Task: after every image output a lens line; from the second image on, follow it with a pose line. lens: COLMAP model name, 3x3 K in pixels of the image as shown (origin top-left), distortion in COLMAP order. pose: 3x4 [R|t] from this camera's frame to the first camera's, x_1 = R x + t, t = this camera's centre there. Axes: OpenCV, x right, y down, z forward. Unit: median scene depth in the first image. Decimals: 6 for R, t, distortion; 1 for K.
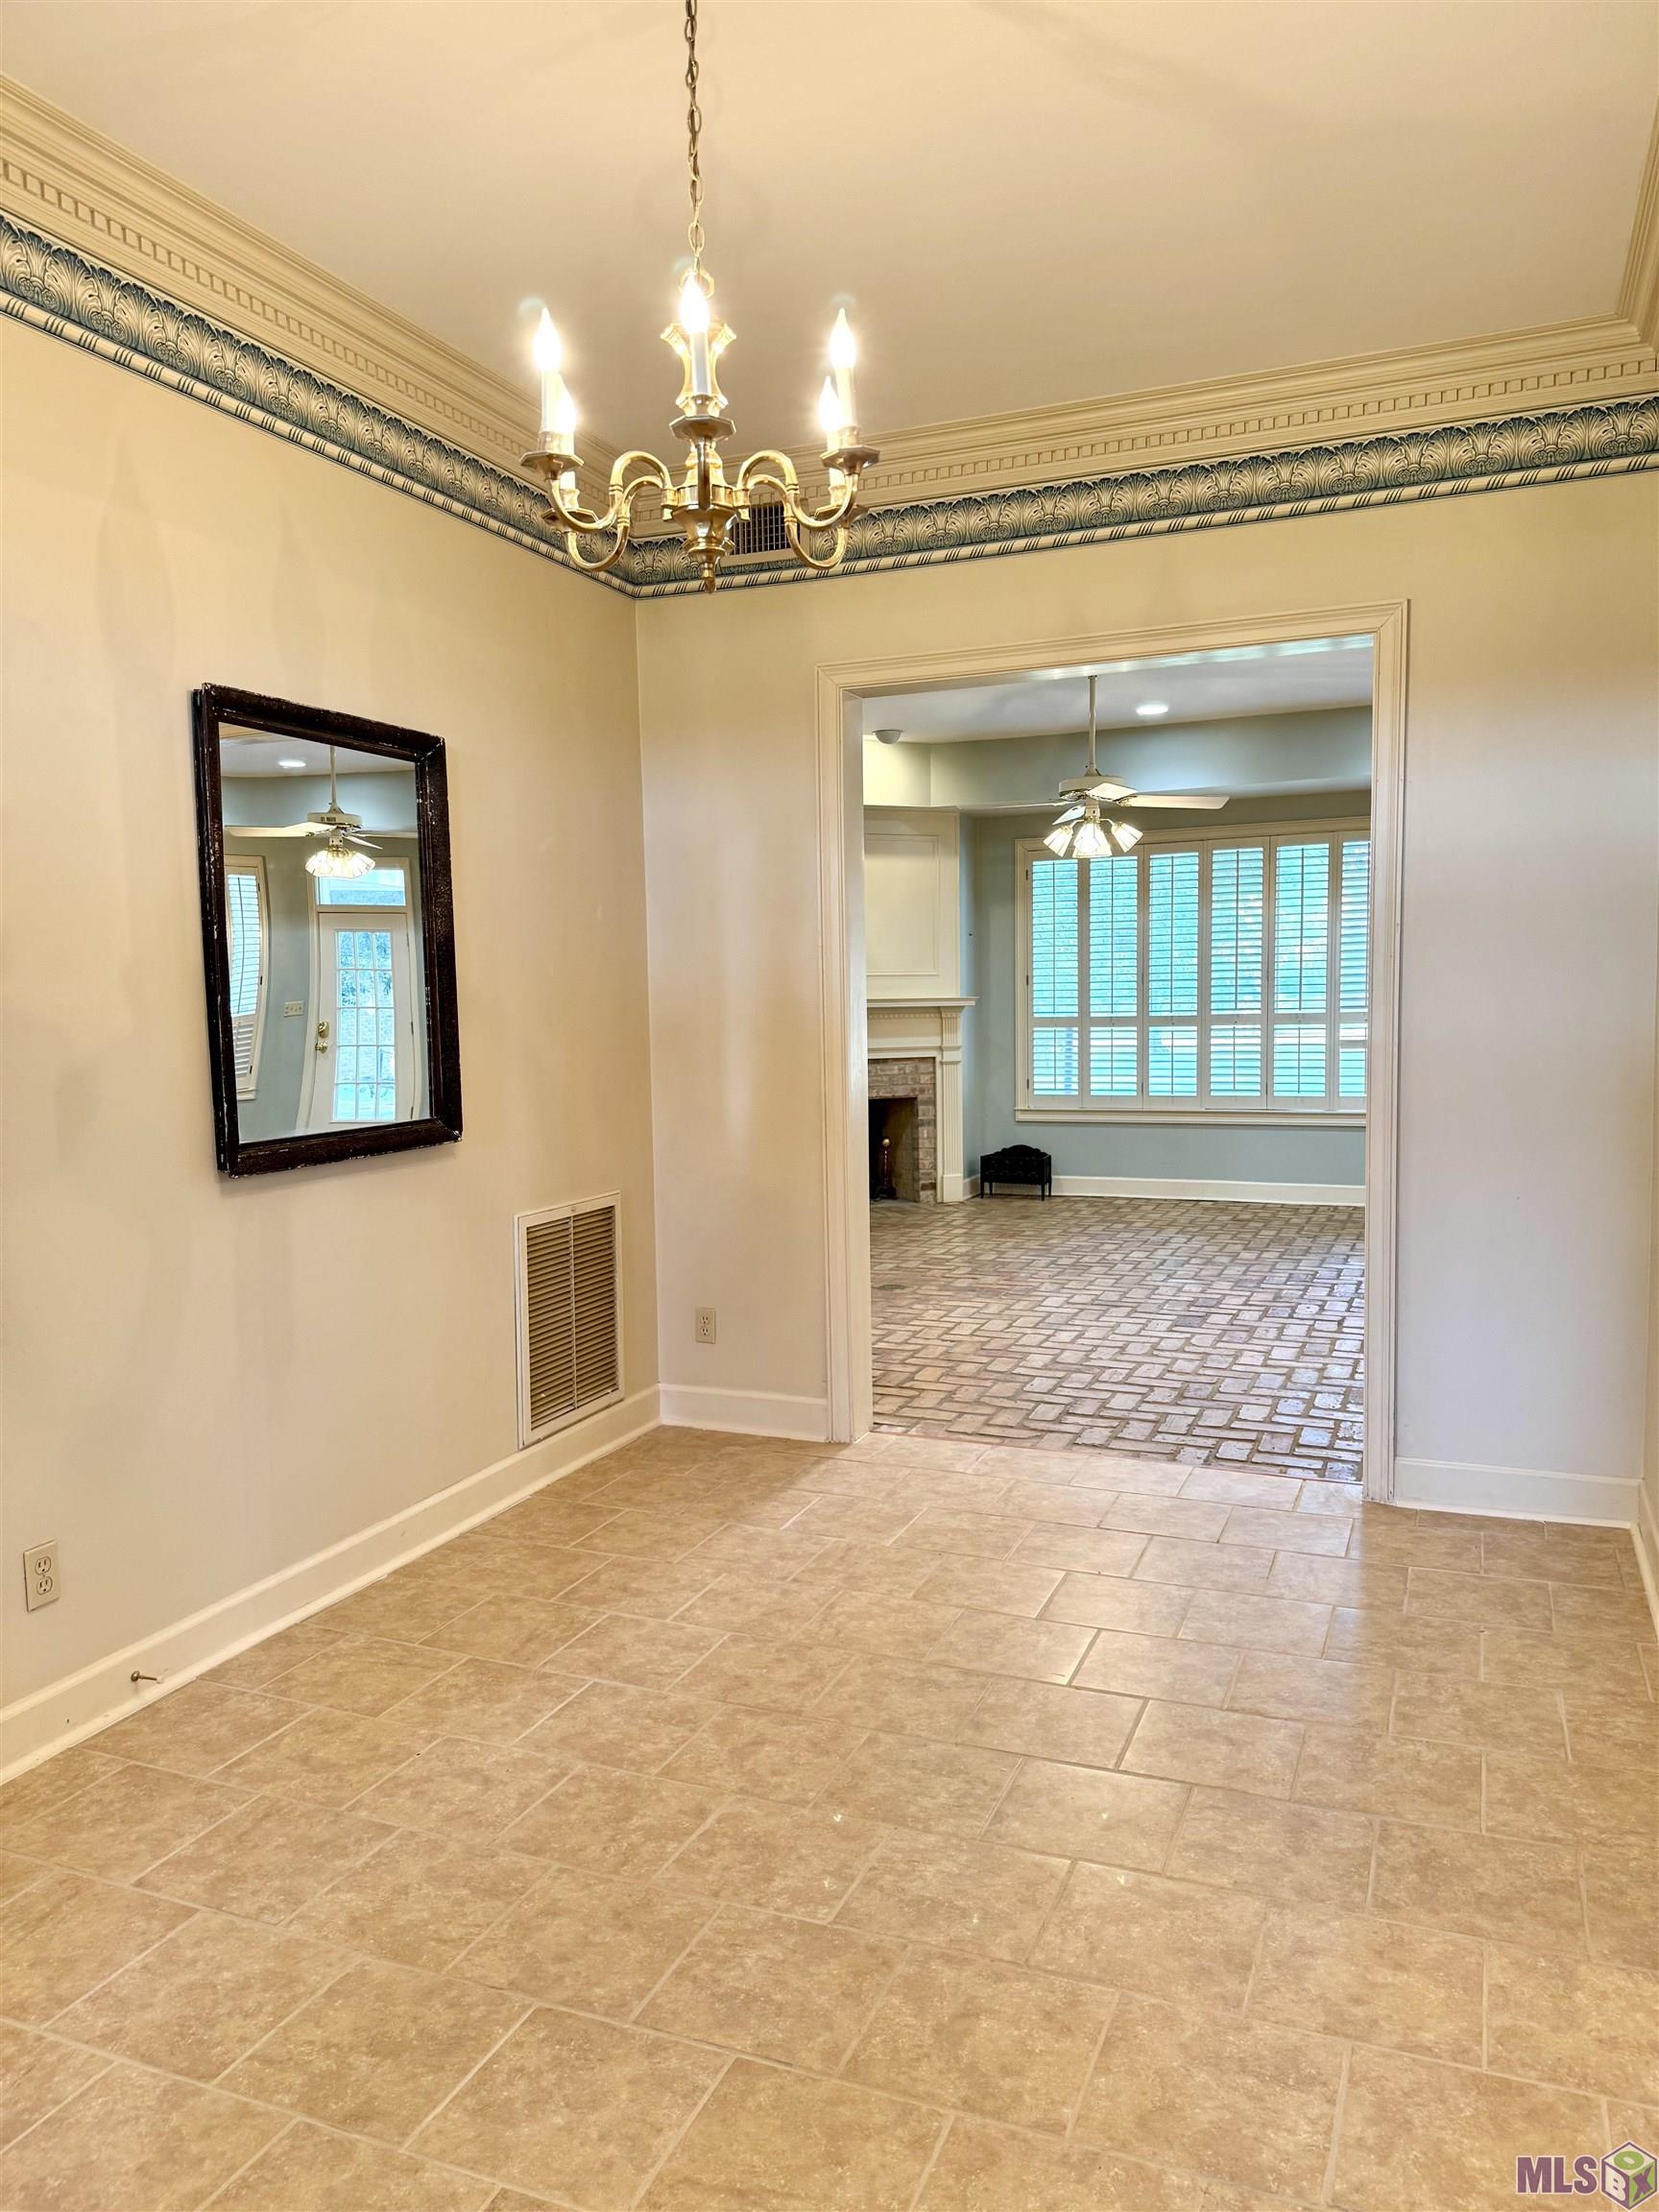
lens RADIAL K [[1555.5, 0, 829.2], [0, 1555.5, 1107.9], [0, 0, 1]] dist [0.009608, -0.002789]
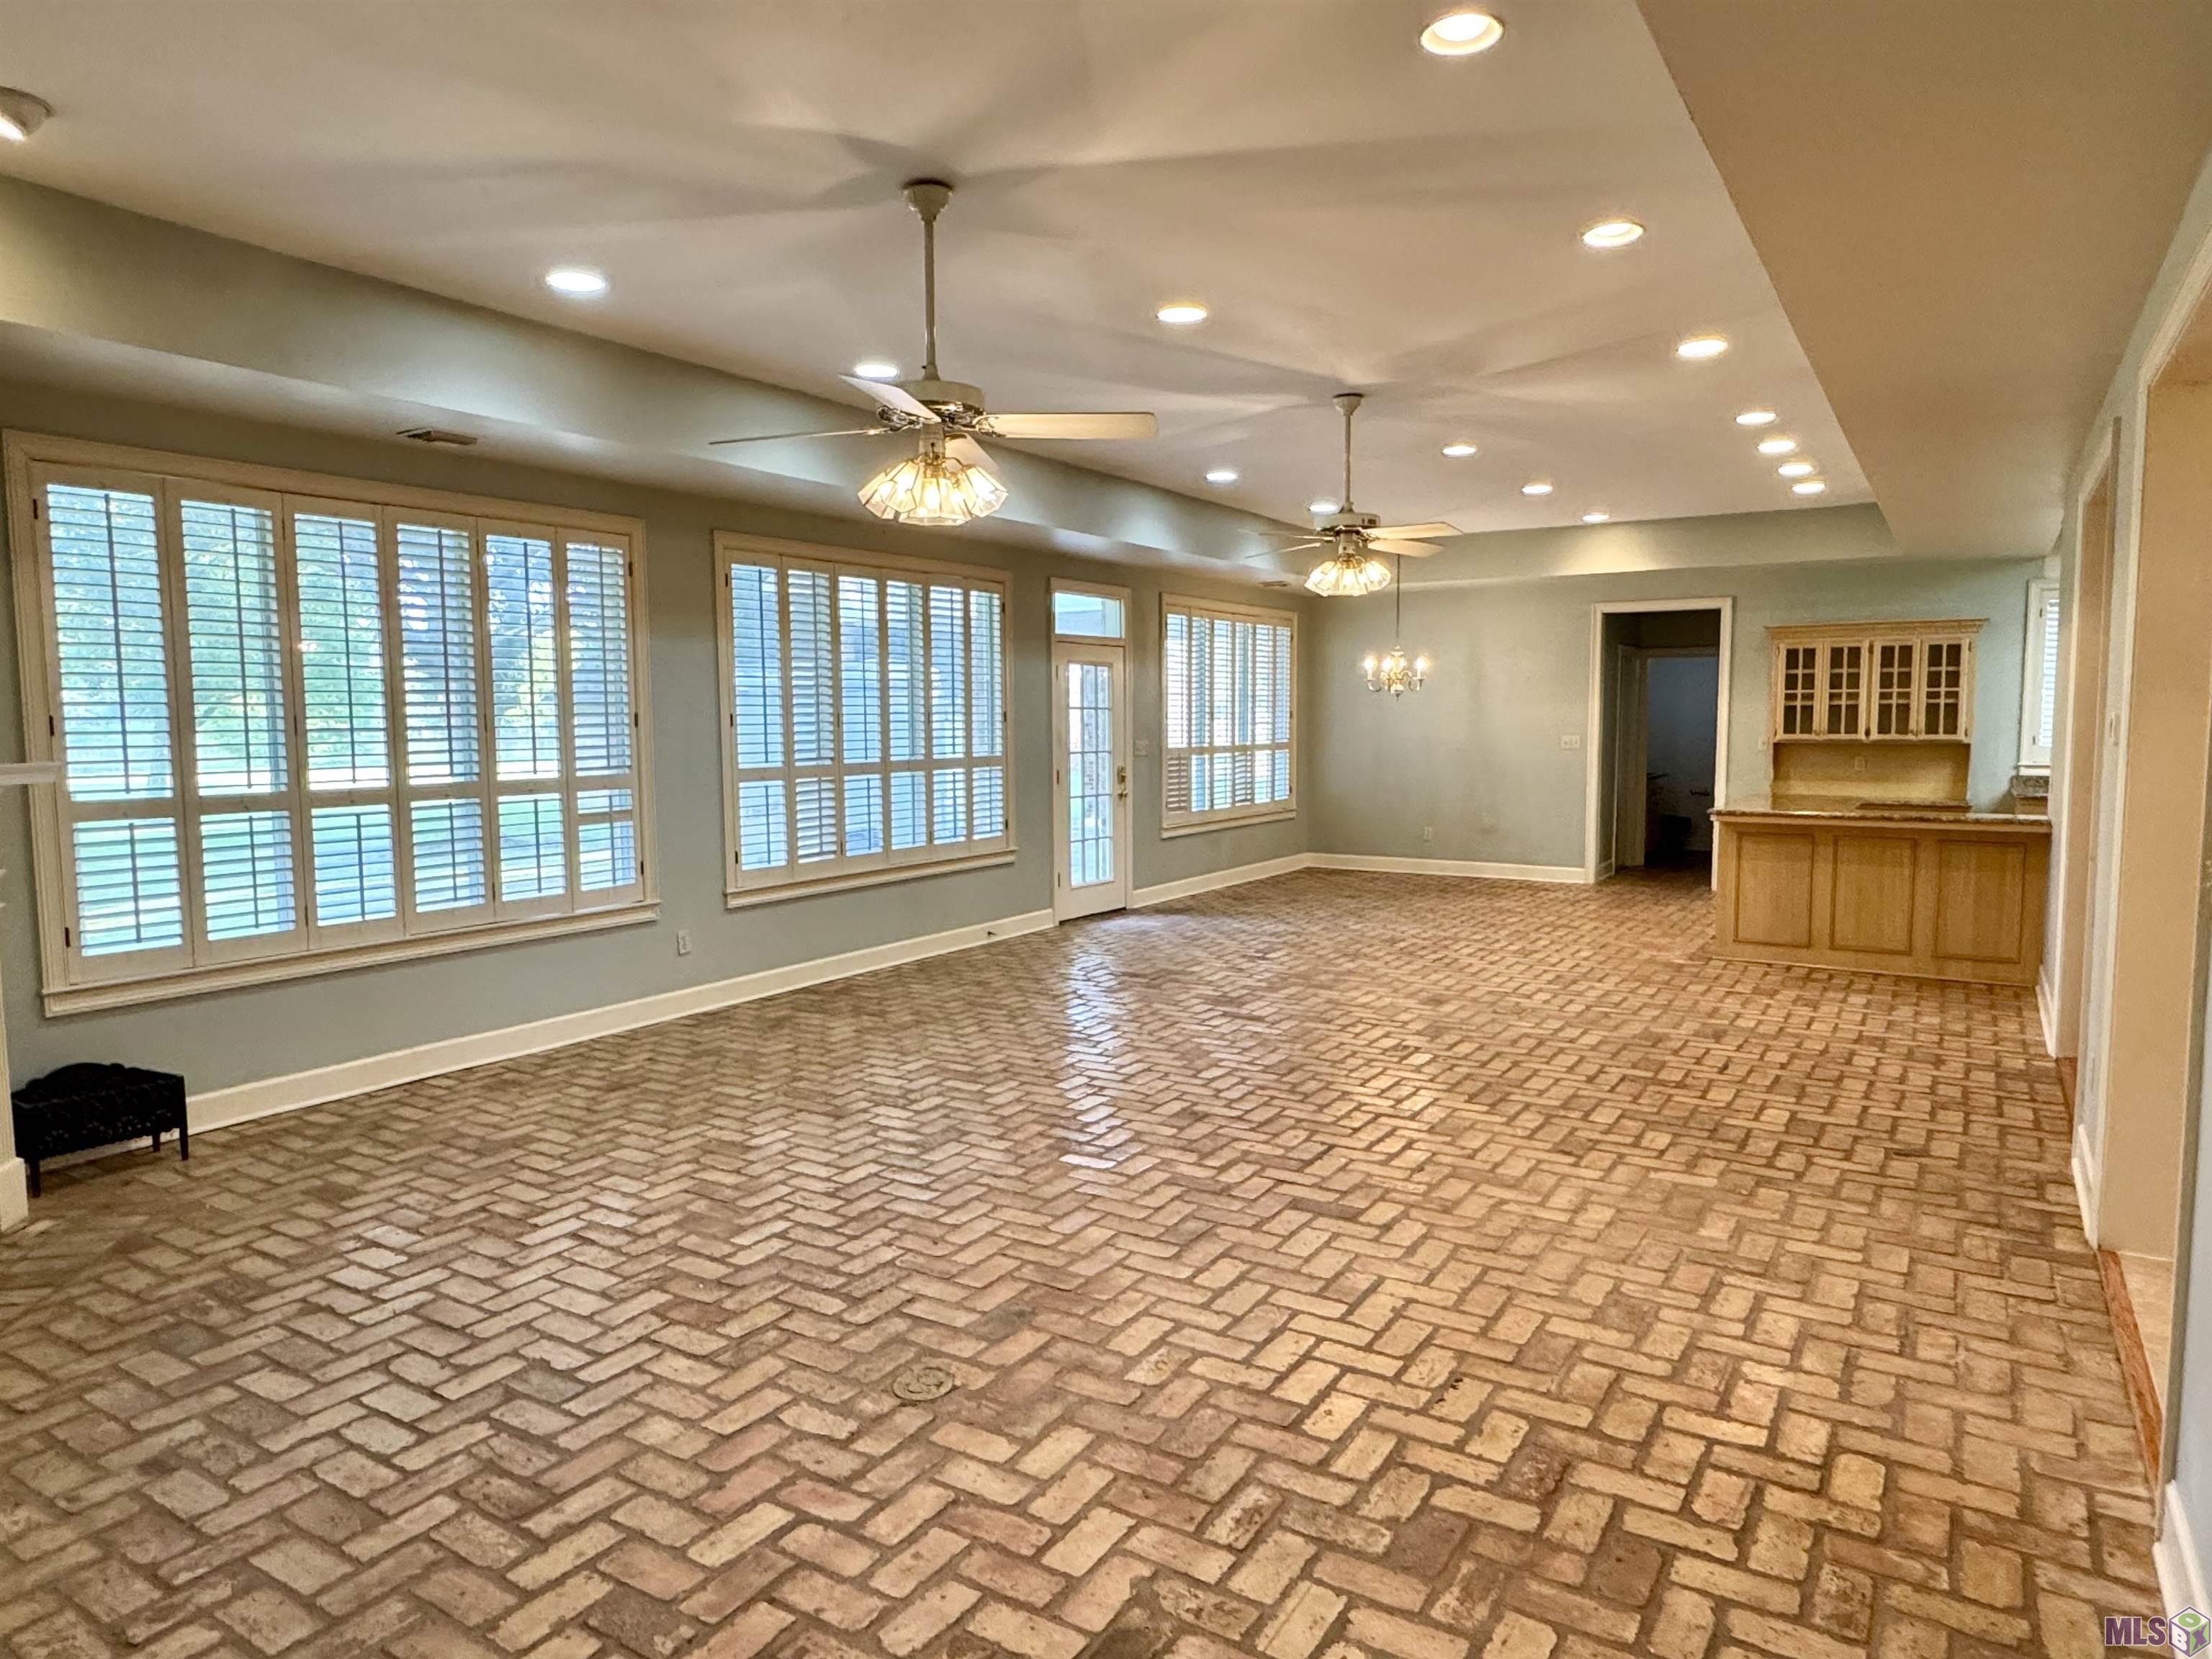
lens RADIAL K [[1359.7, 0, 1104.1], [0, 1359.7, 835.2], [0, 0, 1]] dist [-0.007571, -0.001237]
pose [[0.180810, -0.065535, 0.981332, -0.235756], [0.083566, 0.995193, 0.051064, -0.043153], [-0.979961, 0.072773, 0.185418, 0.612082]]
